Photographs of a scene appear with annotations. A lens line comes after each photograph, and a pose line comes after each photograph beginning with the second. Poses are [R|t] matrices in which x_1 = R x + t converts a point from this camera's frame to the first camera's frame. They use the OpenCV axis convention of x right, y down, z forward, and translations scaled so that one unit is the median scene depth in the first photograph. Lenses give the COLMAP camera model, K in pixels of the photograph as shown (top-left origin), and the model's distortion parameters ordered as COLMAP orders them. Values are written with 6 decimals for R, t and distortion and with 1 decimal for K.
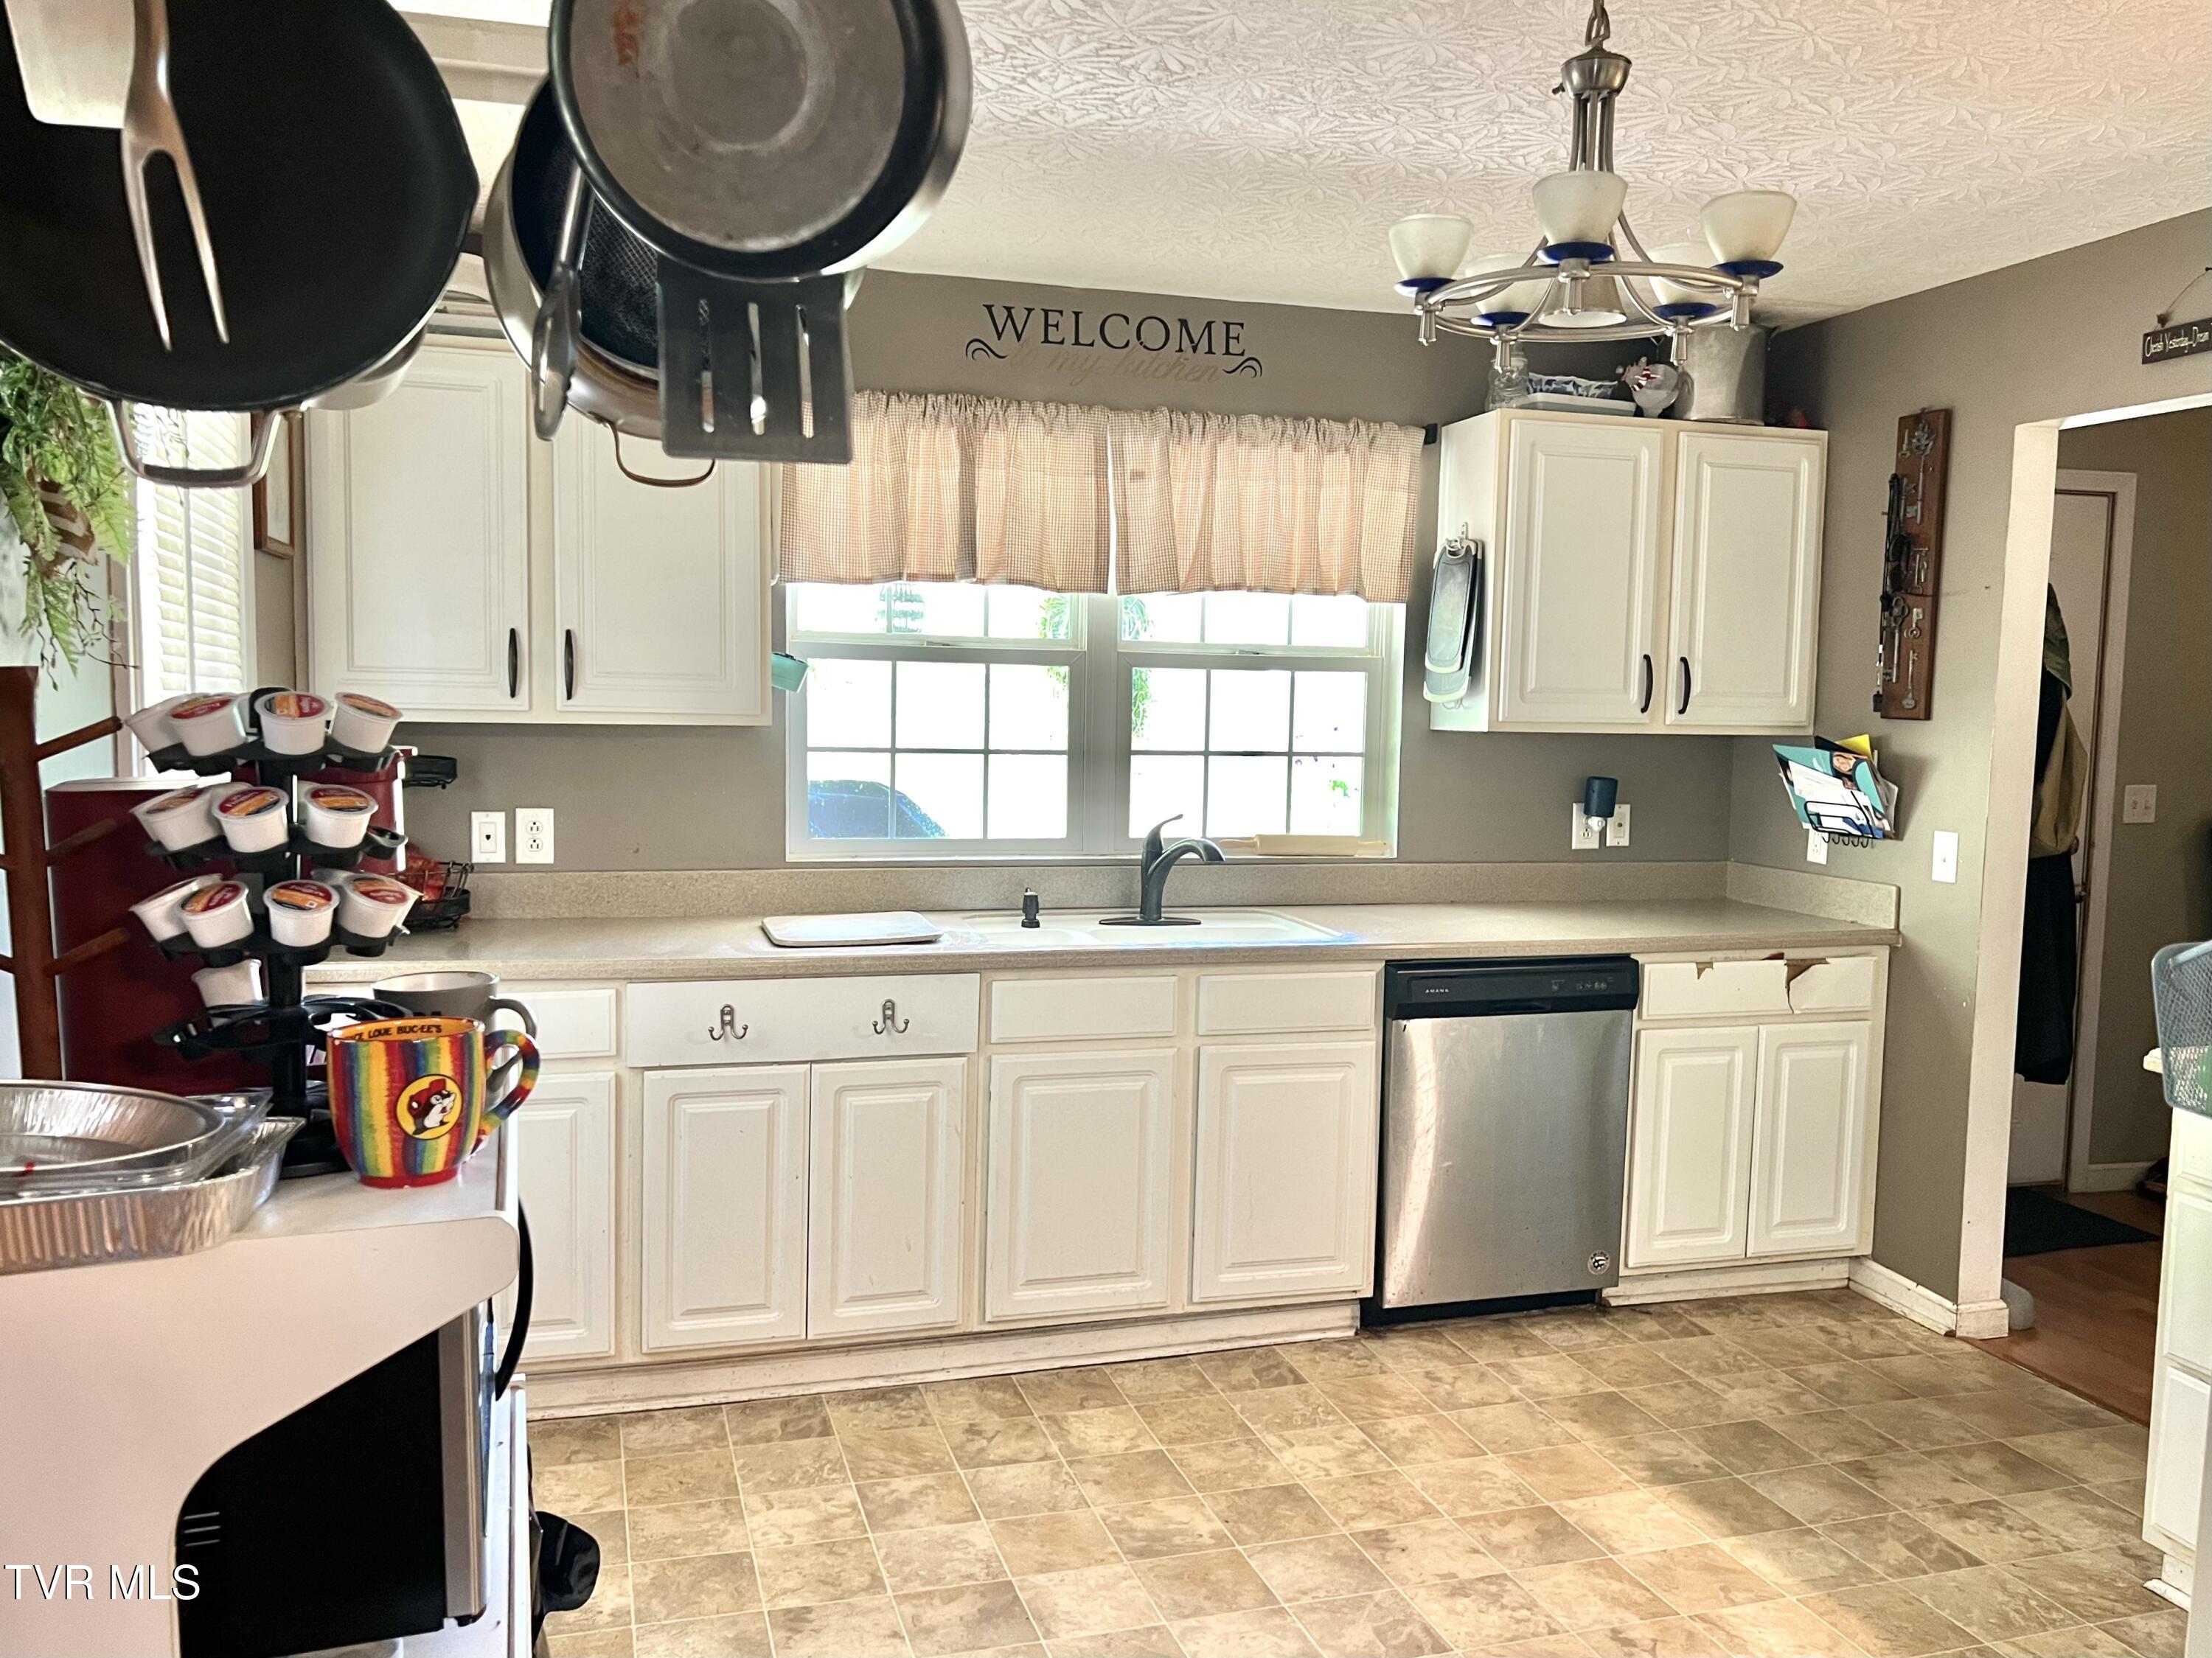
lens RADIAL K [[1655.1, 0, 1116.2], [0, 1655.1, 863.3], [0, 0, 1]] dist [0.048945, -0.045634]
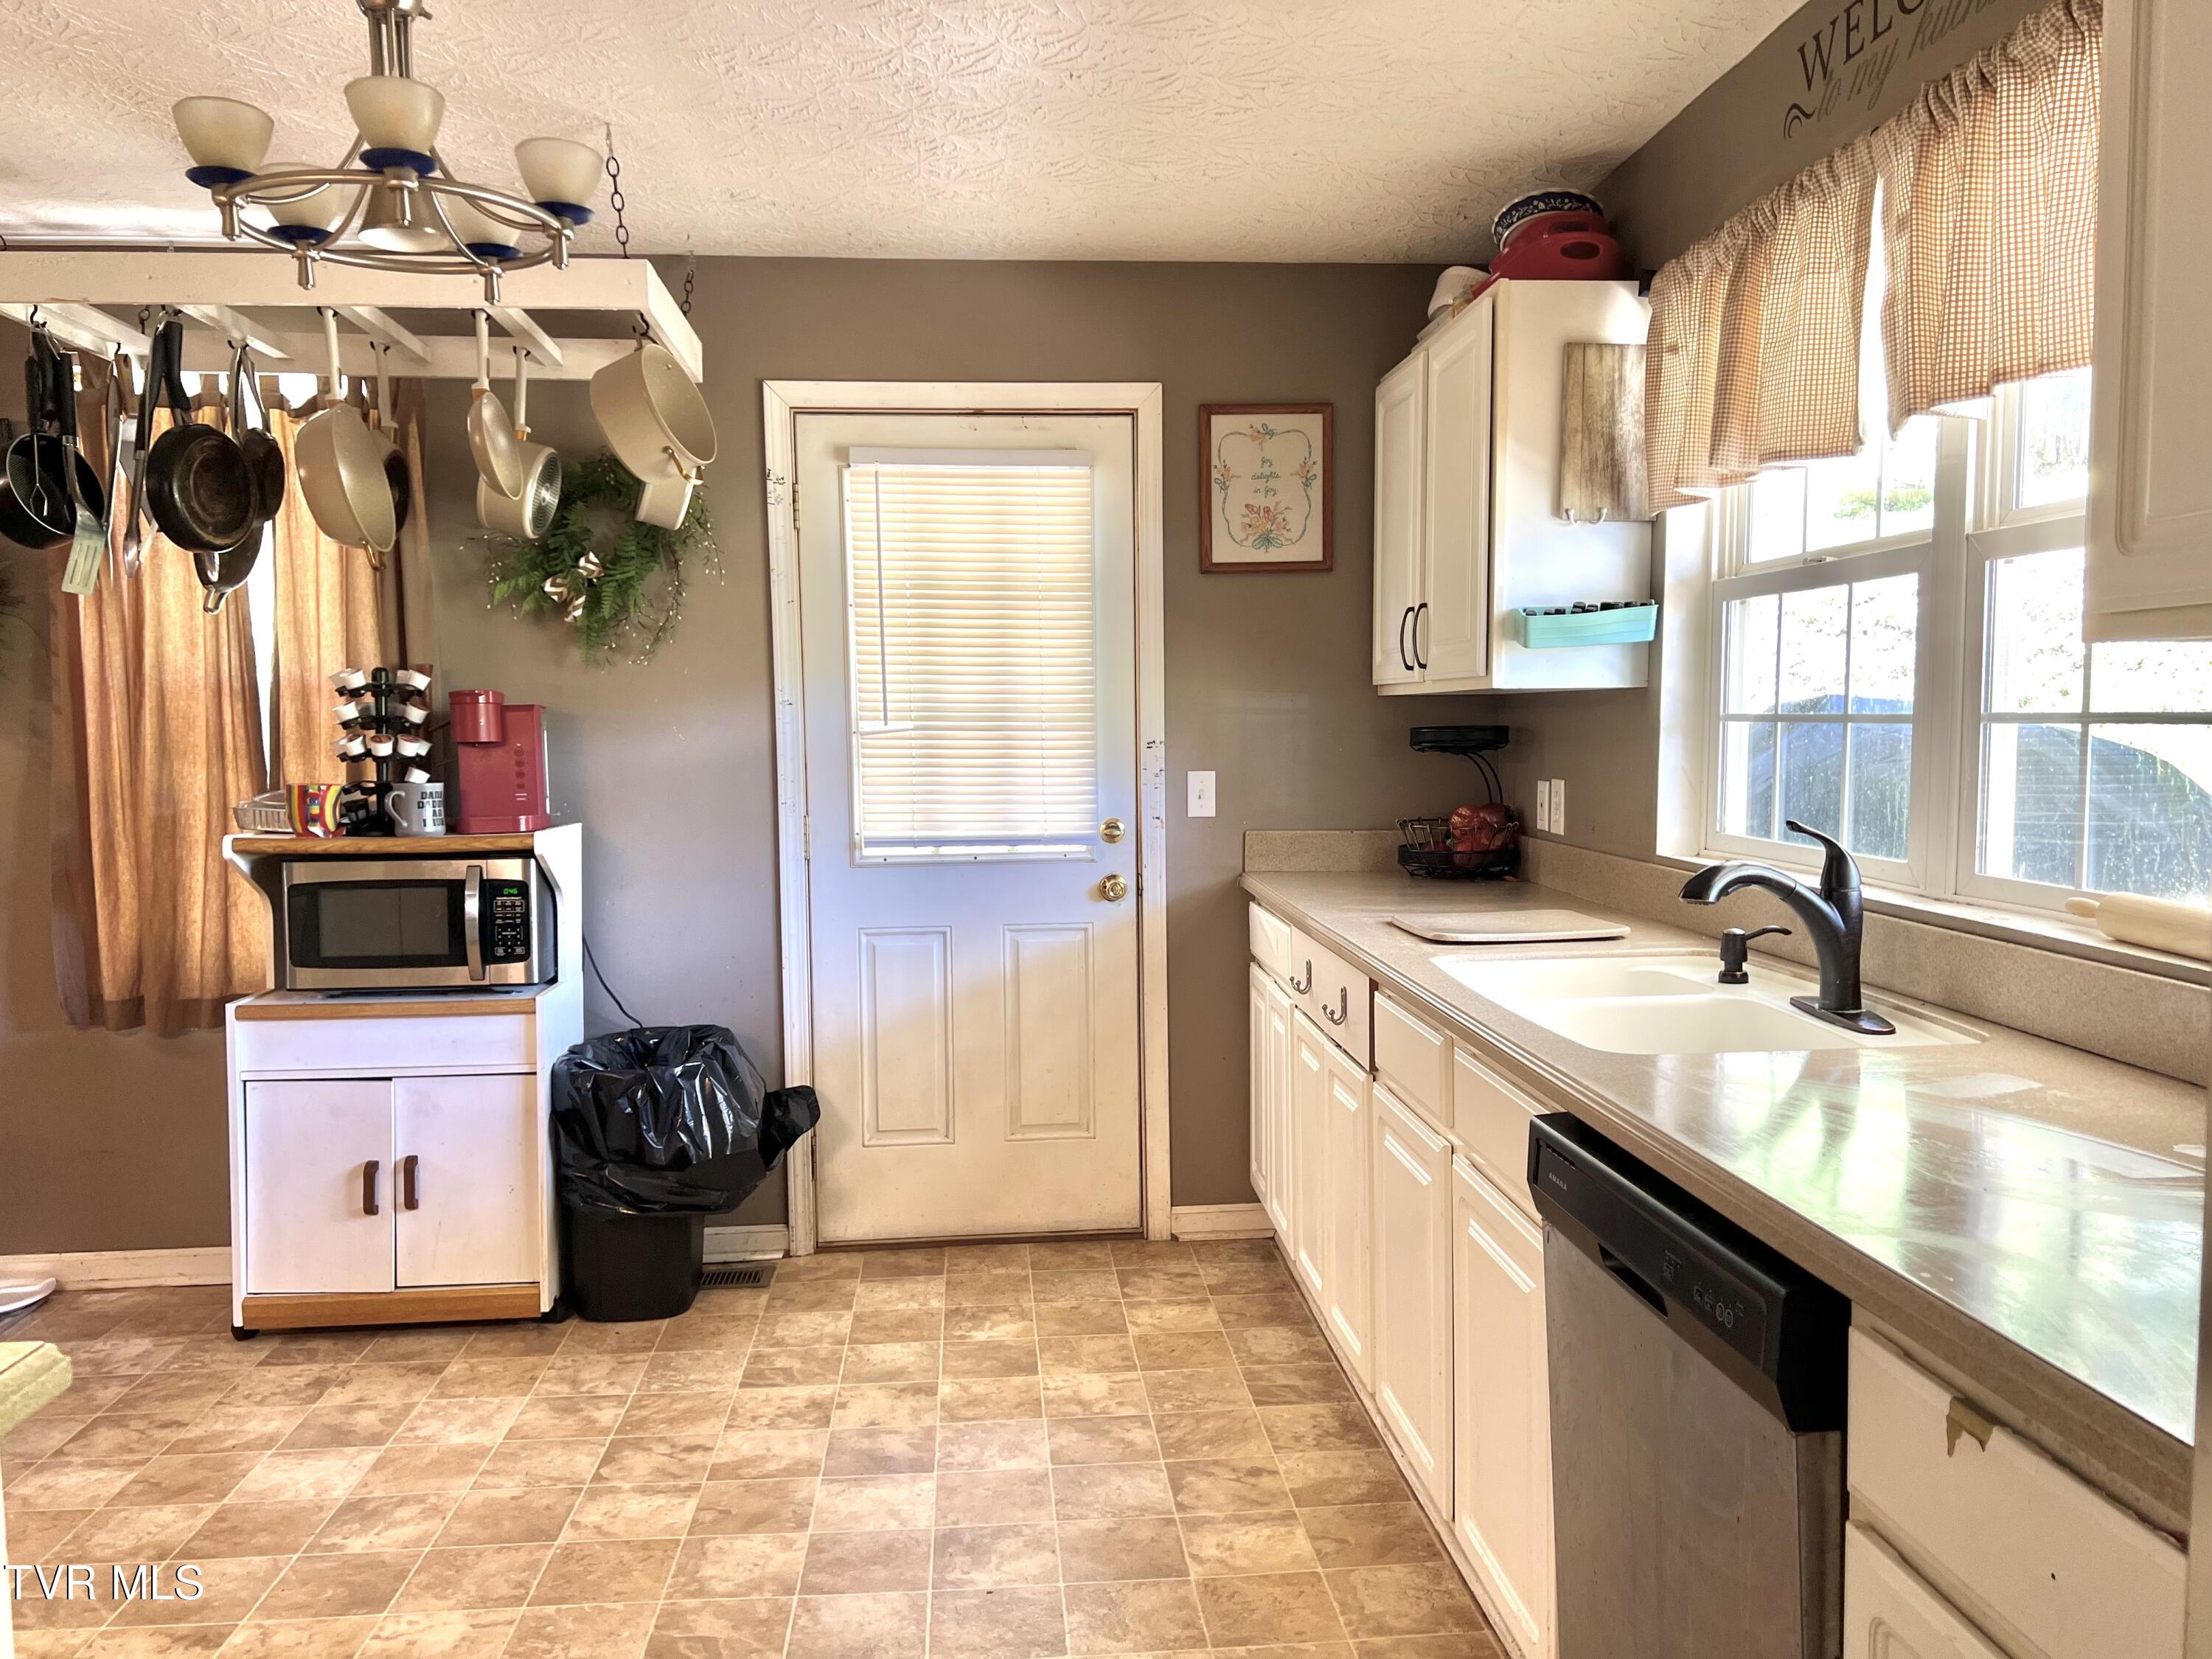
lens RADIAL K [[1655.2, 0, 1100.1], [0, 1655.2, 844.1], [0, 0, 1]] dist [0.048945, -0.045634]
pose [[-0.214527, 0.066371, -0.974460, 0.785072], [-0.069724, 0.994103, 0.083059, -0.065657], [0.974226, 0.085761, -0.208634, 1.069635]]
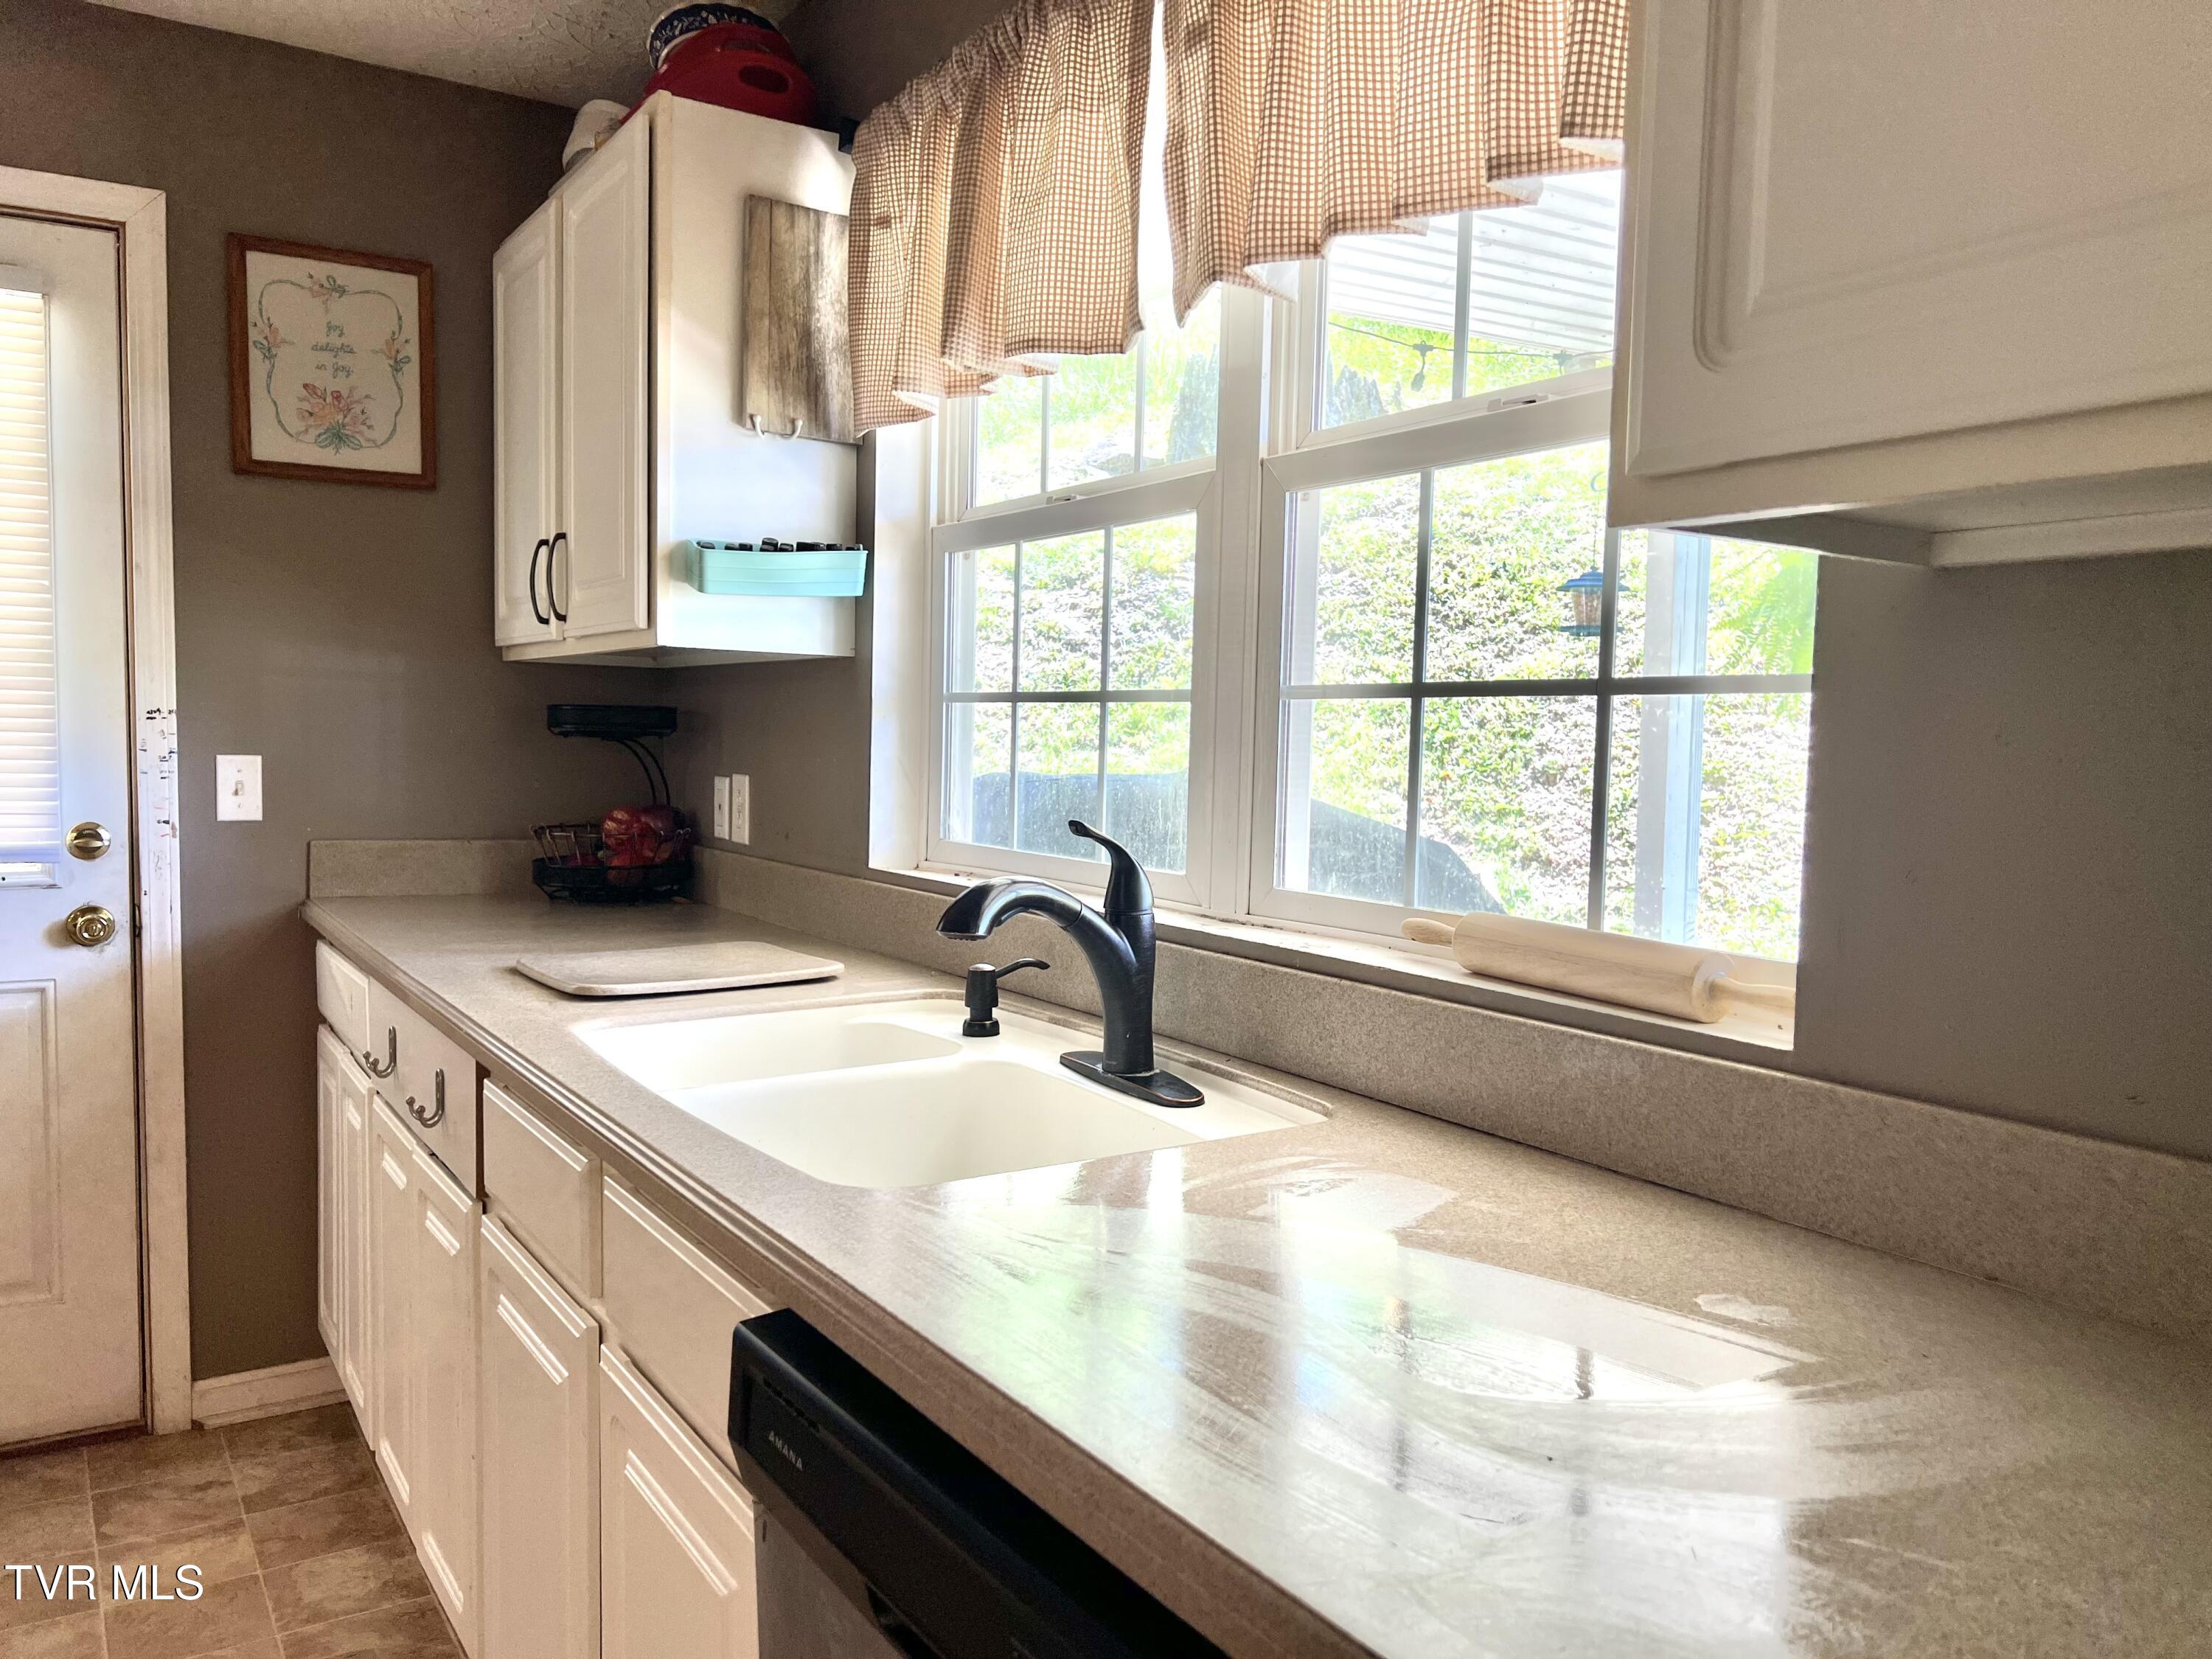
lens RADIAL K [[1655.2, 0, 1110.9], [0, 1655.2, 846.3], [0, 0, 1]] dist [0.048945, -0.045634]
pose [[0.280701, 0.060127, -0.957910, 0.529815], [-0.092987, 0.995045, 0.035210, -0.048526], [0.955280, 0.079190, 0.284901, 1.072239]]
